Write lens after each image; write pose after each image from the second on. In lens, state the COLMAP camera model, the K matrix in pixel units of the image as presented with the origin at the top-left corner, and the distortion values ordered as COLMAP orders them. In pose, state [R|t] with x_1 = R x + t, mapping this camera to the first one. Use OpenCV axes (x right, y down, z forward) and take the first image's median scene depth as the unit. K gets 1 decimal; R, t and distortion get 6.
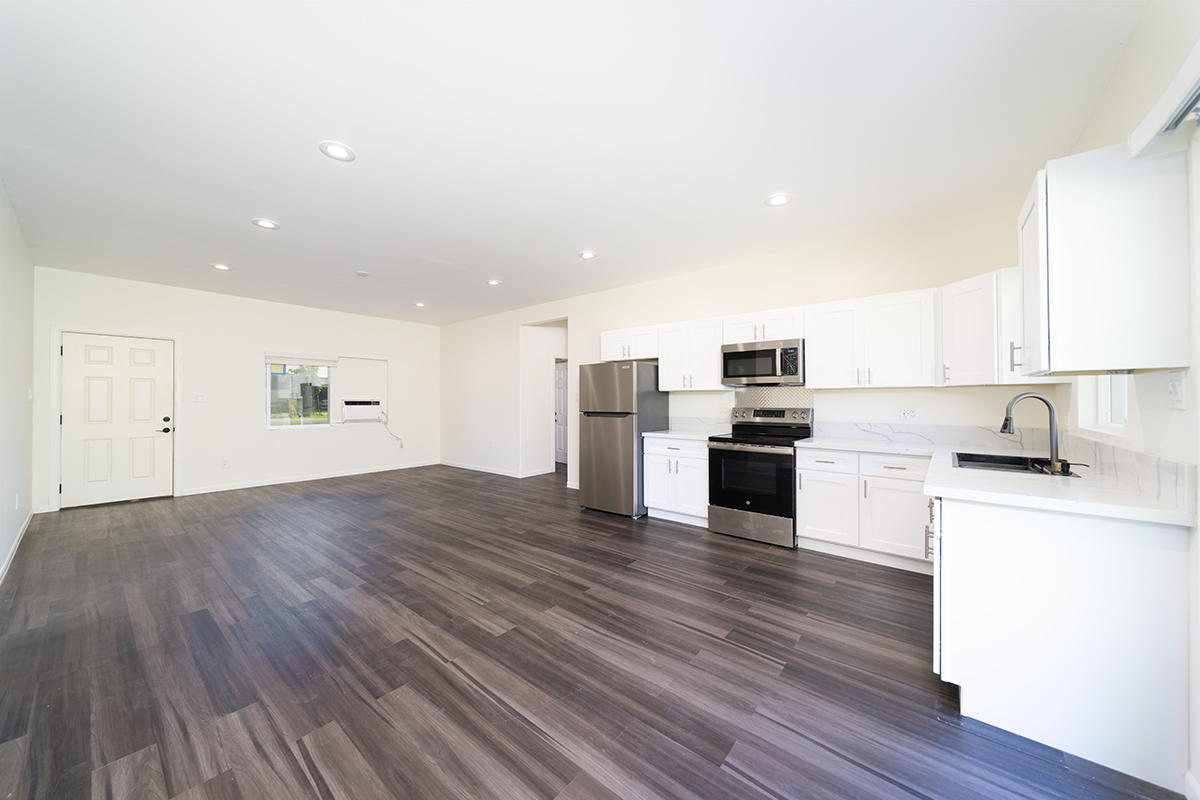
lens RADIAL K [[423.5, 0, 597.8], [0, 423.5, 401.1], [0, 0, 1]] dist [0.001603, -0.000022]
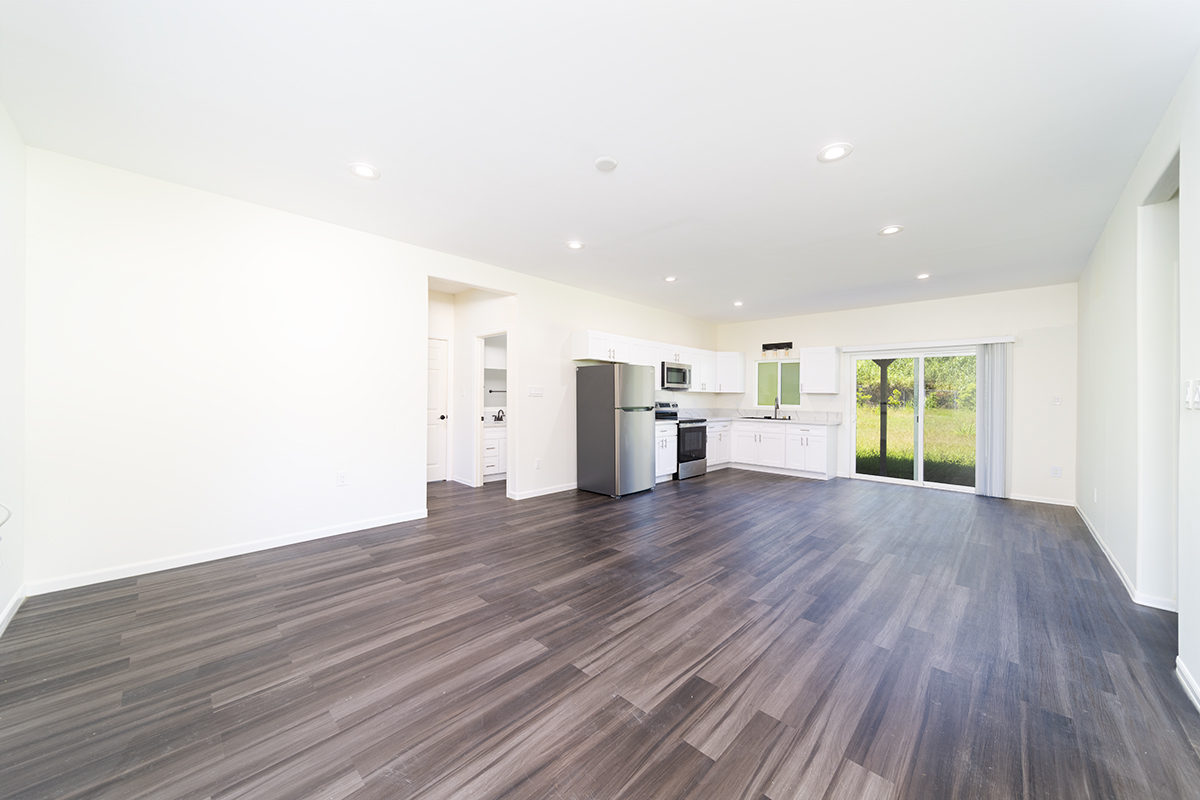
lens RADIAL K [[423.5, 0, 597.8], [0, 423.5, 401.1], [0, 0, 1]] dist [0.001603, -0.000022]
pose [[0.079882, -0.010130, 0.996753, -1.643162], [-0.010727, 0.999882, 0.011022, -0.003892], [-0.996747, -0.011572, 0.079764, 1.445067]]
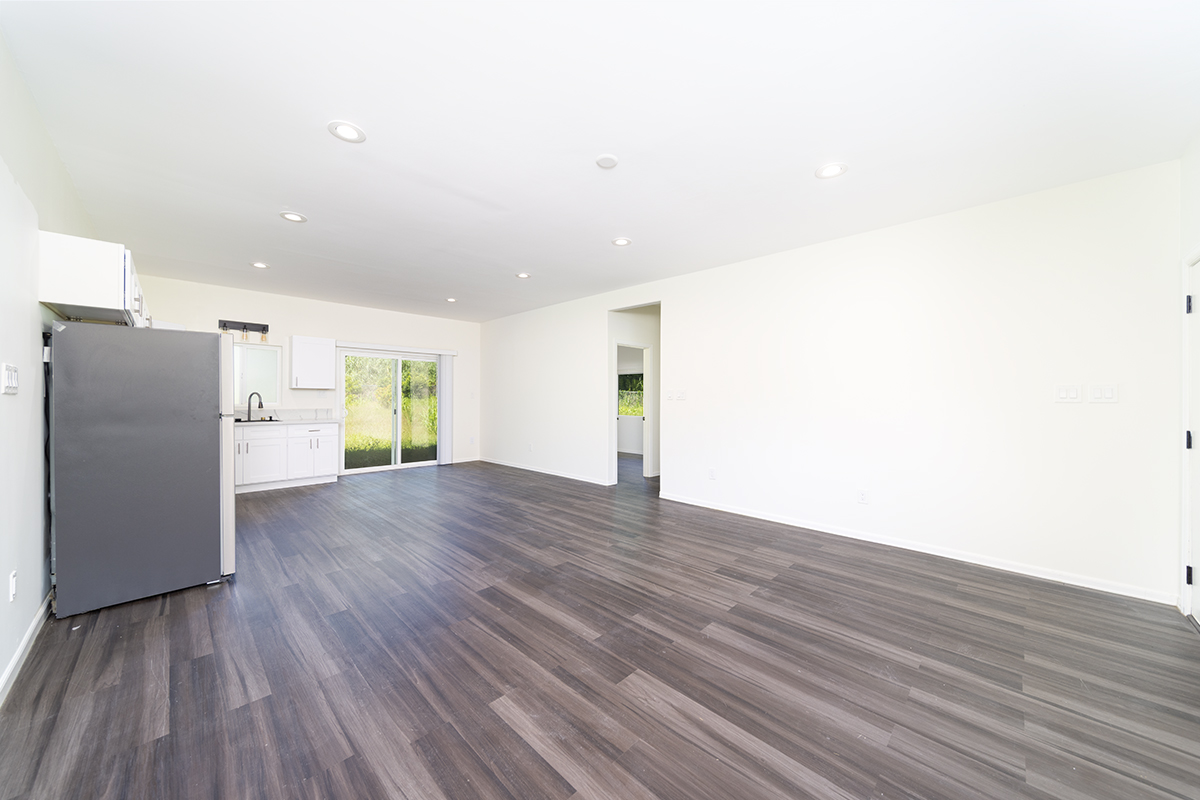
lens RADIAL K [[423.5, 0, 597.8], [0, 423.5, 401.1], [0, 0, 1]] dist [0.001603, -0.000022]
pose [[-0.996083, -0.006685, 0.088173, -0.884208], [-0.005775, 0.999927, 0.010568, -0.004576], [-0.088237, 0.010017, -0.996049, 2.294631]]
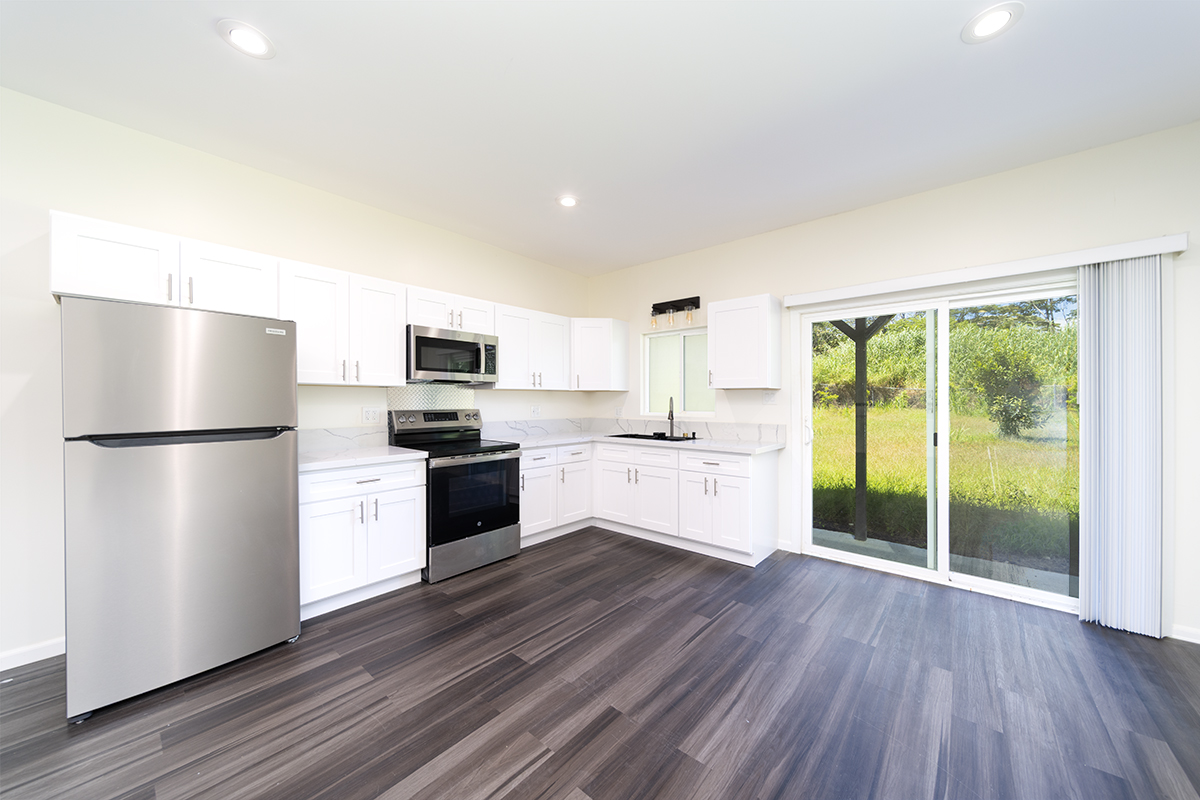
lens RADIAL K [[423.5, 0, 597.8], [0, 423.5, 401.1], [0, 0, 1]] dist [0.001603, -0.000022]
pose [[0.022323, -0.005046, 0.999738, -0.543643], [-0.000185, 0.999987, 0.005052, -0.006972], [-0.999751, -0.000298, 0.022322, 0.860017]]
